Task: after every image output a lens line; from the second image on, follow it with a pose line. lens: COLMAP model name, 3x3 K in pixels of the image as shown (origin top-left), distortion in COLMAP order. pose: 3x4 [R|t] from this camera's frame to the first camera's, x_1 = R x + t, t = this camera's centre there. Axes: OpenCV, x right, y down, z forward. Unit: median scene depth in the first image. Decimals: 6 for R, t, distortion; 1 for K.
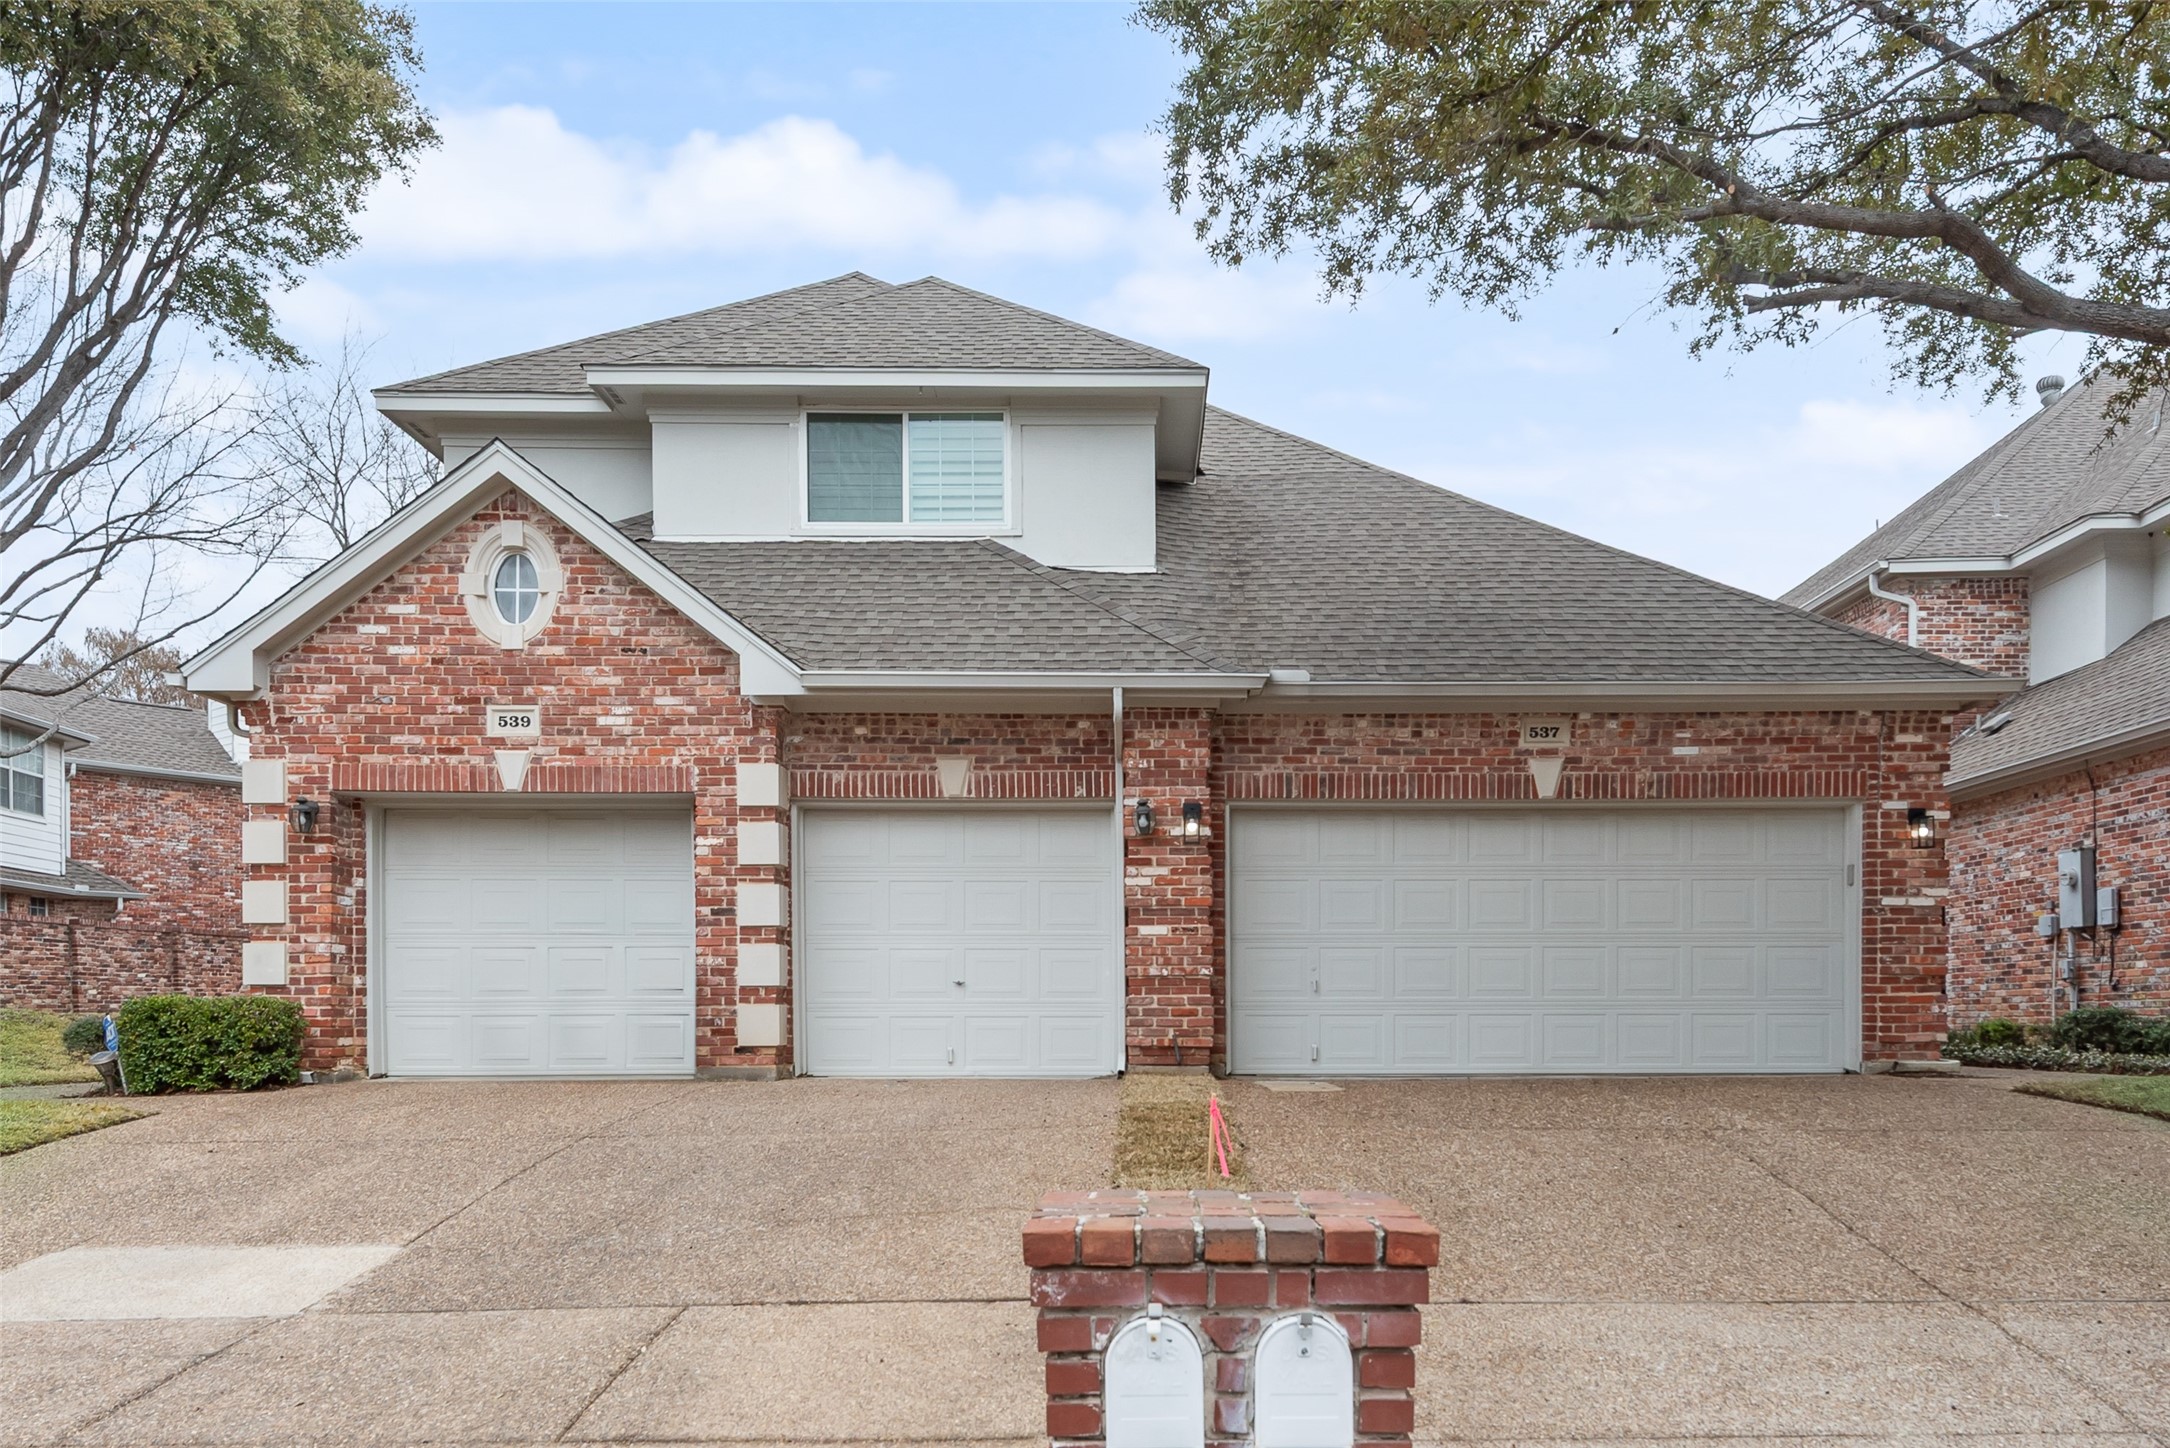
lens RADIAL K [[1588.4, 0, 1160.8], [0, 1588.4, 1015.6], [0, 0, 1]] dist [0.012181, -0.001701]
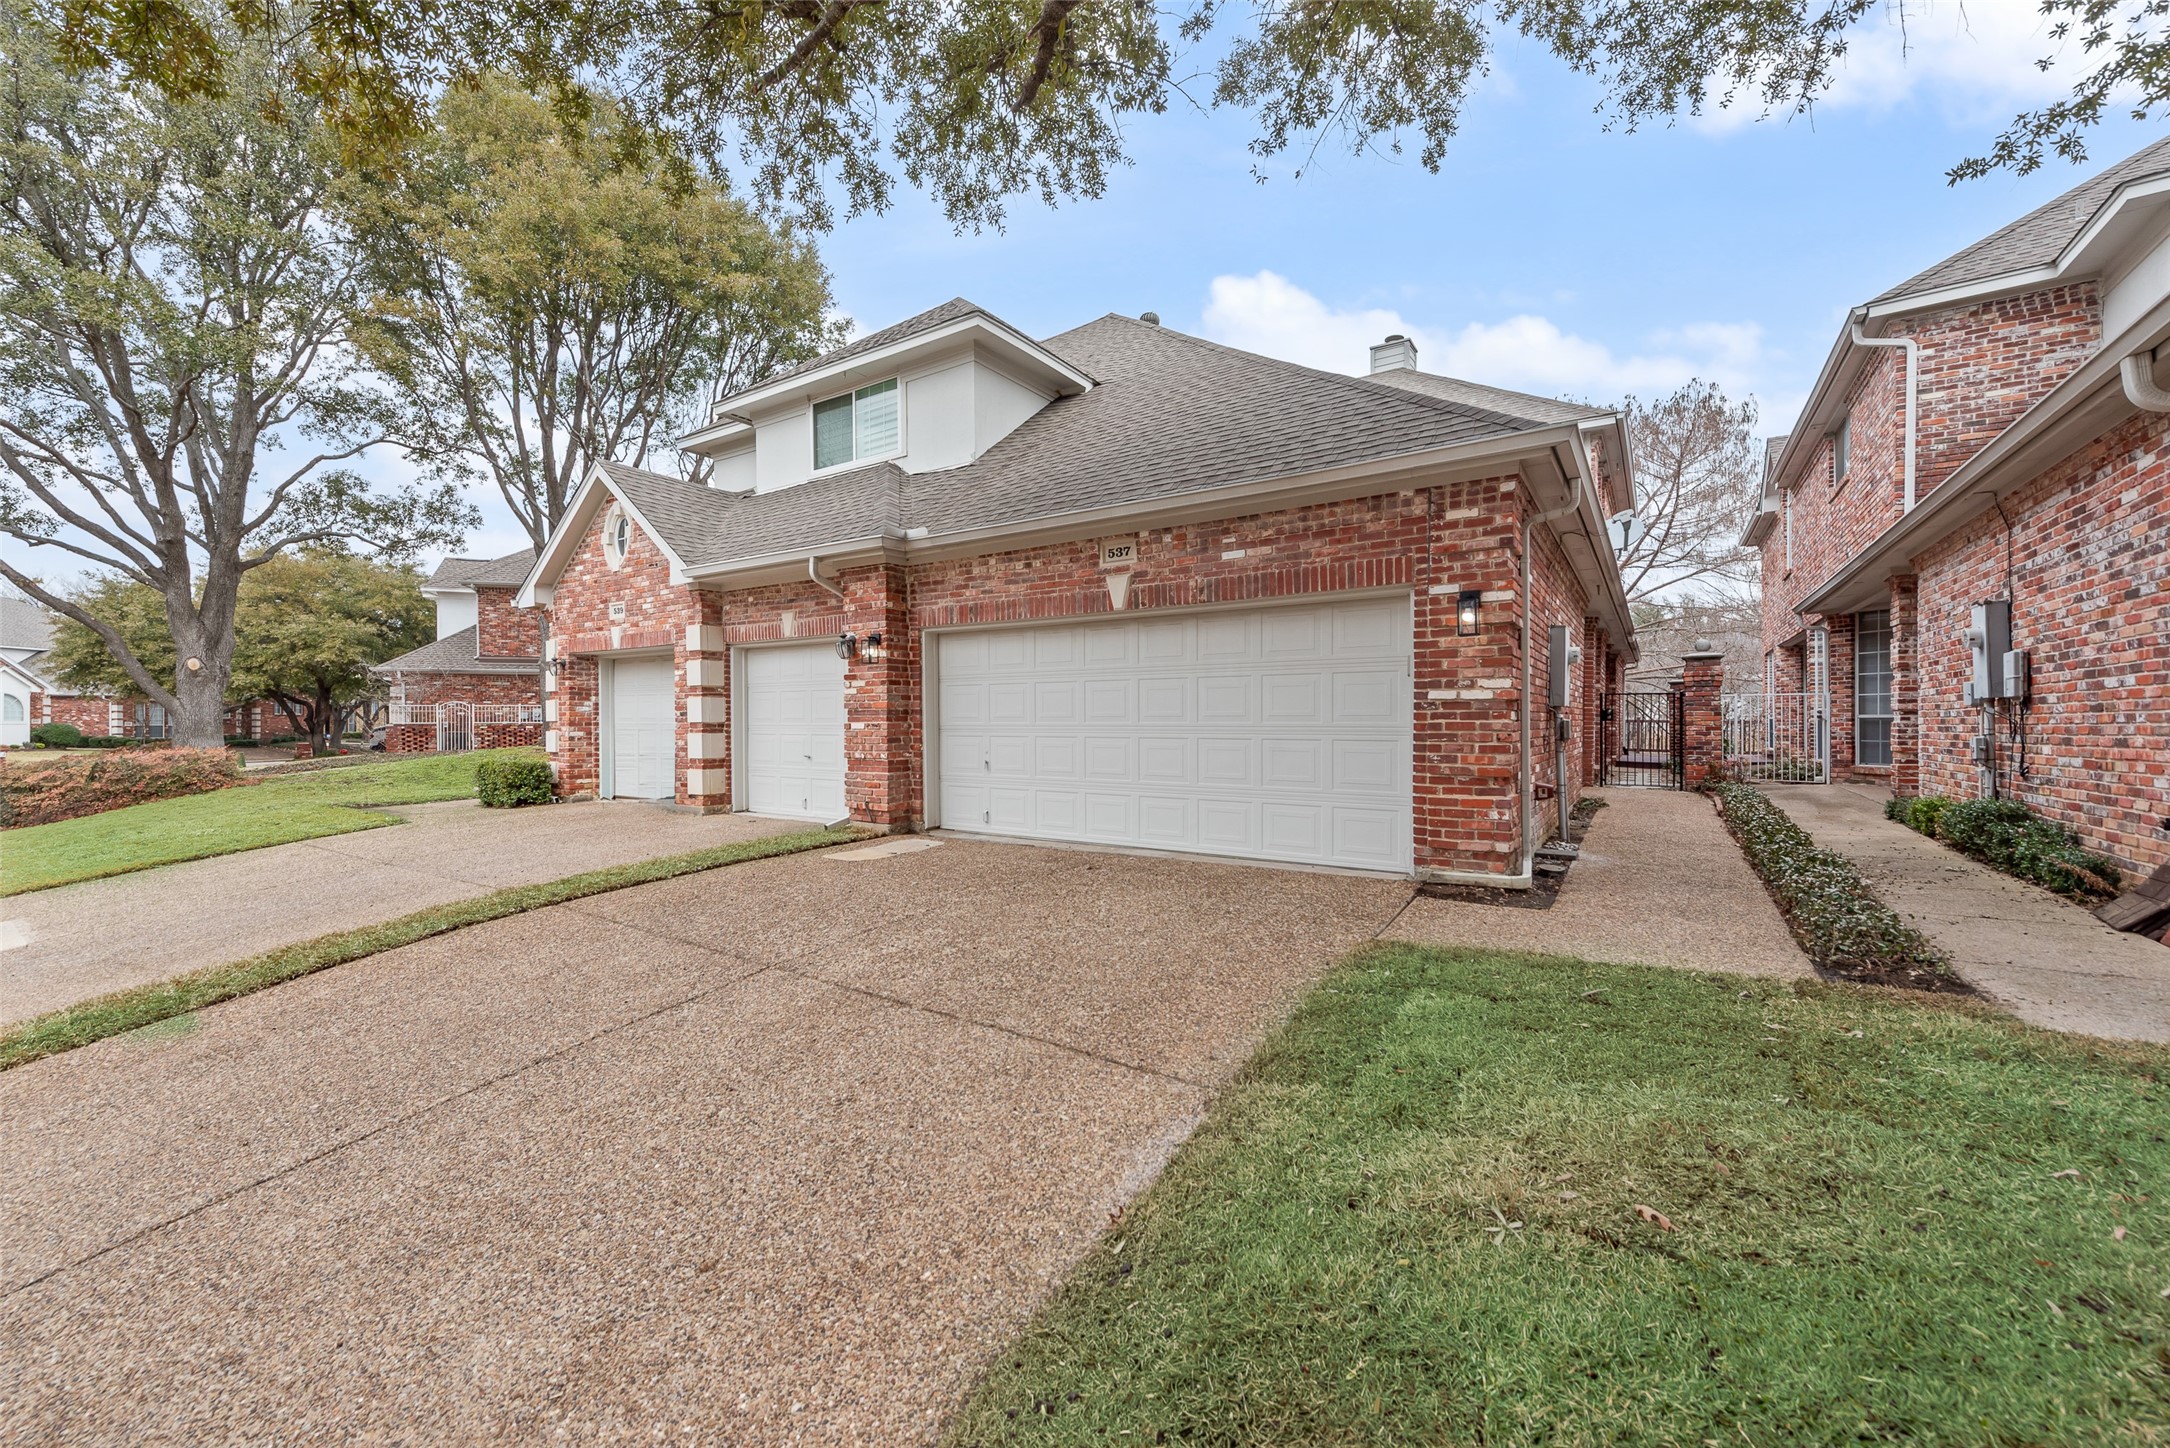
lens RADIAL K [[848.5, 0, 1080.1], [0, 848.5, 727.2], [0, 0, 1]] dist [0.015432, -0.005409]
pose [[0.821566, 0.005172, -0.570091, 0.568217], [-0.000514, 0.999965, 0.008331, -0.057098], [0.570114, -0.006552, 0.821540, 0.480561]]
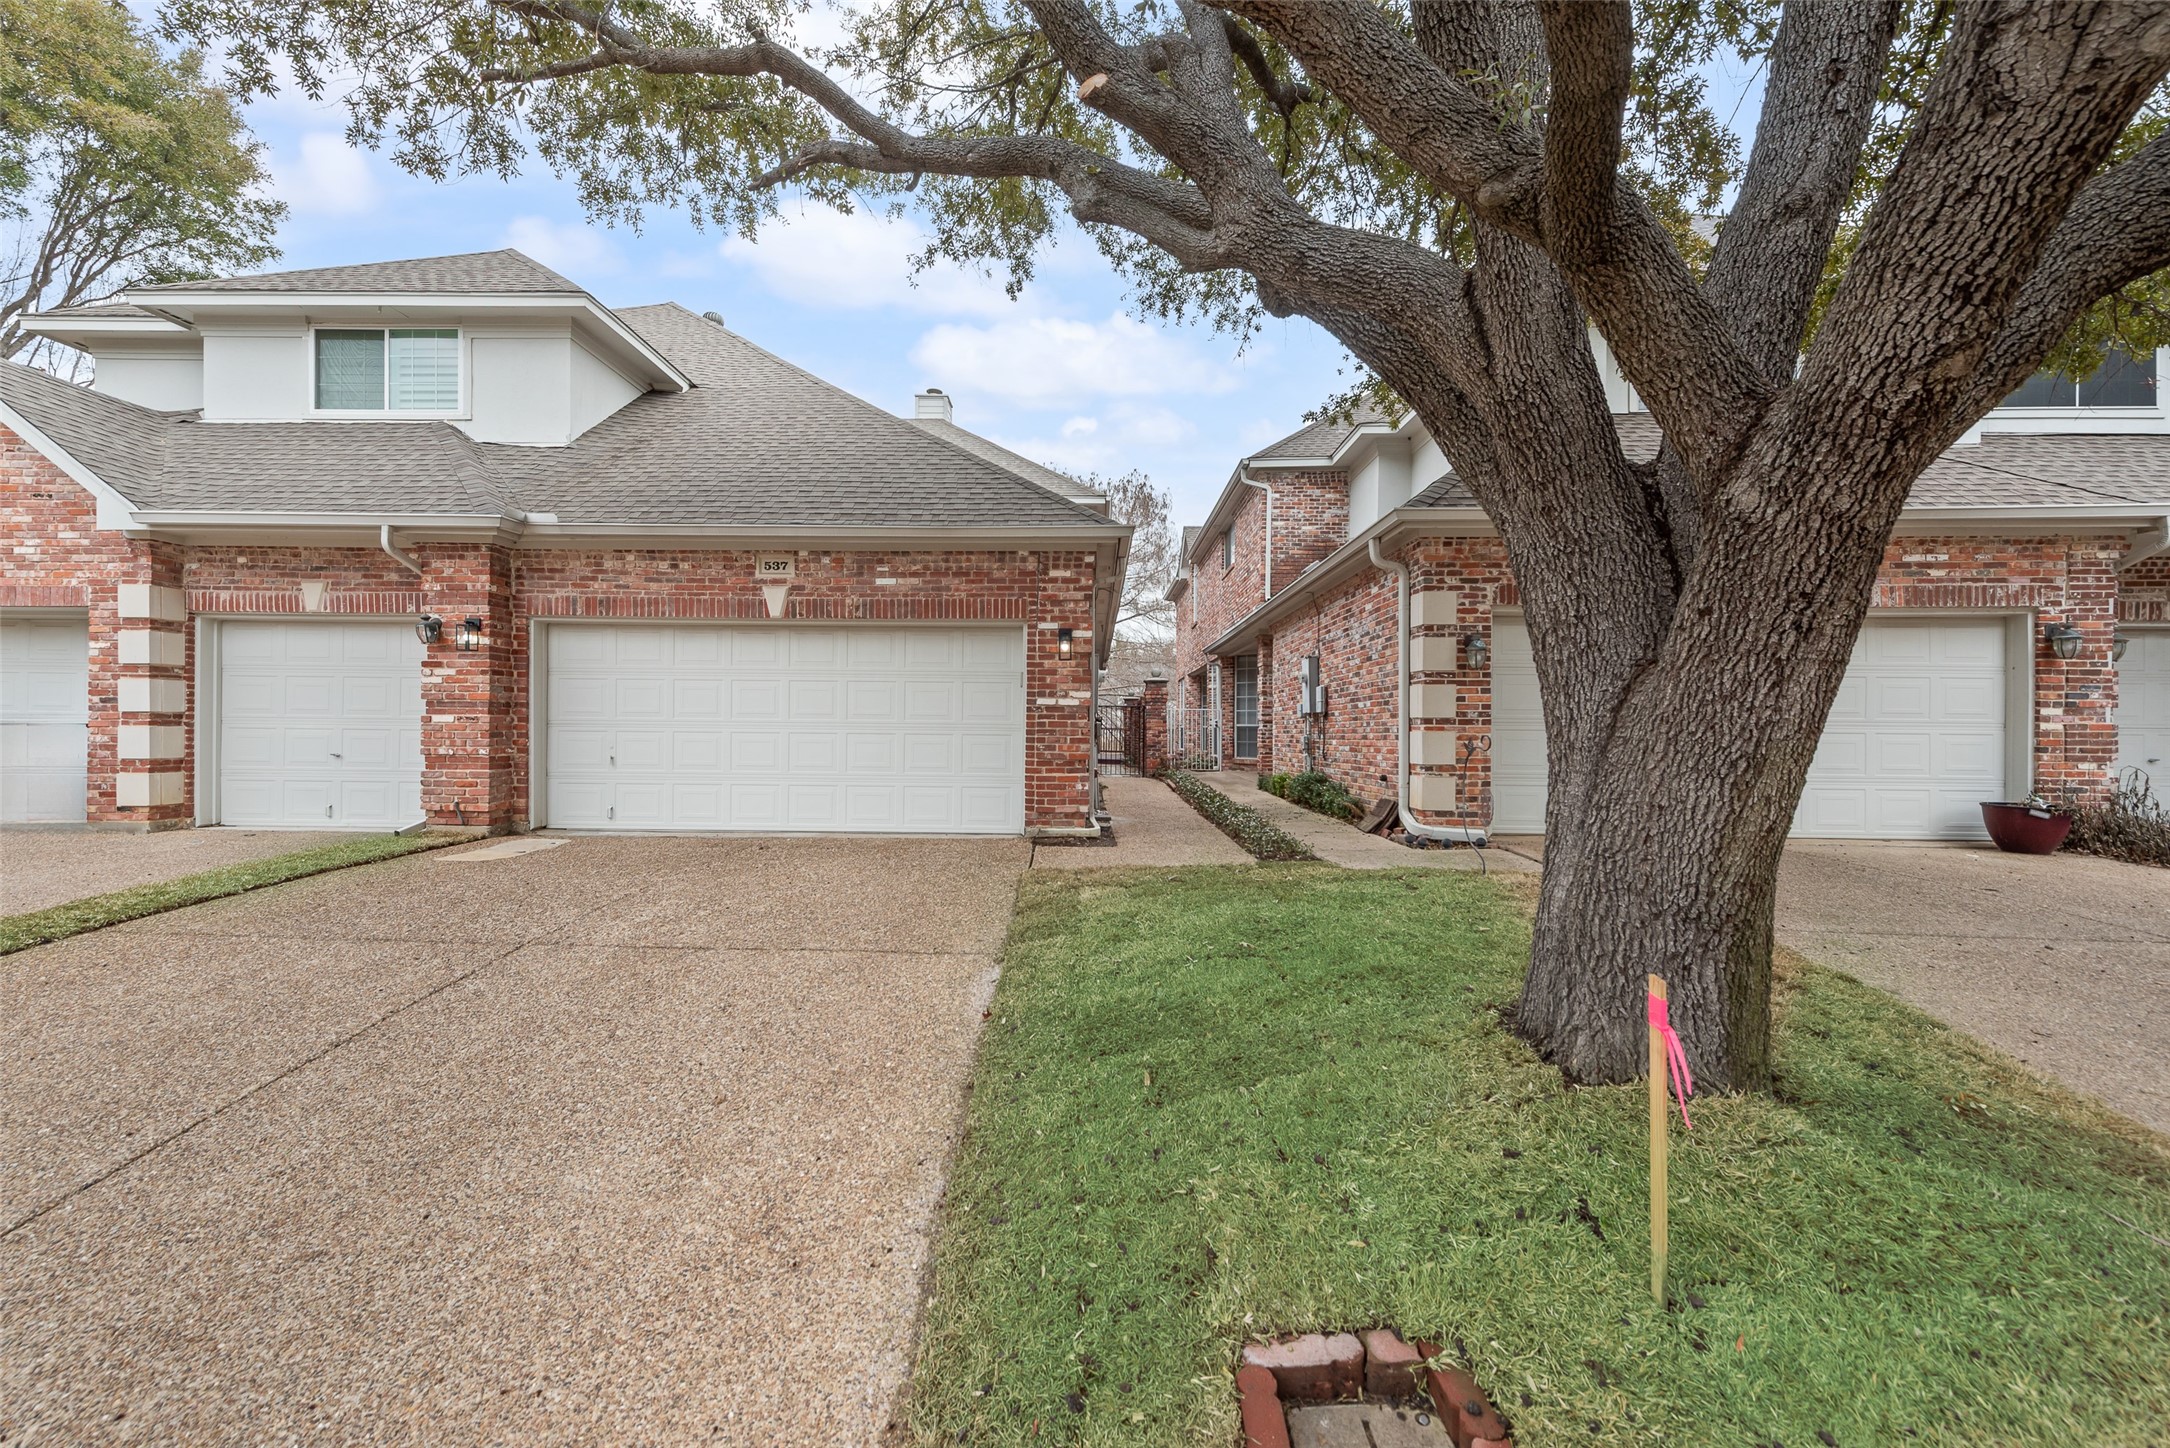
lens RADIAL K [[848.8, 0, 1076.8], [0, 848.8, 723.5], [0, 0, 1]] dist [0.013018, -0.005500]
pose [[0.999527, 0.012176, -0.028239, 0.504061], [-0.012402, 0.999892, -0.007856, -0.049199], [0.028140, 0.008202, 0.999570, 0.325183]]
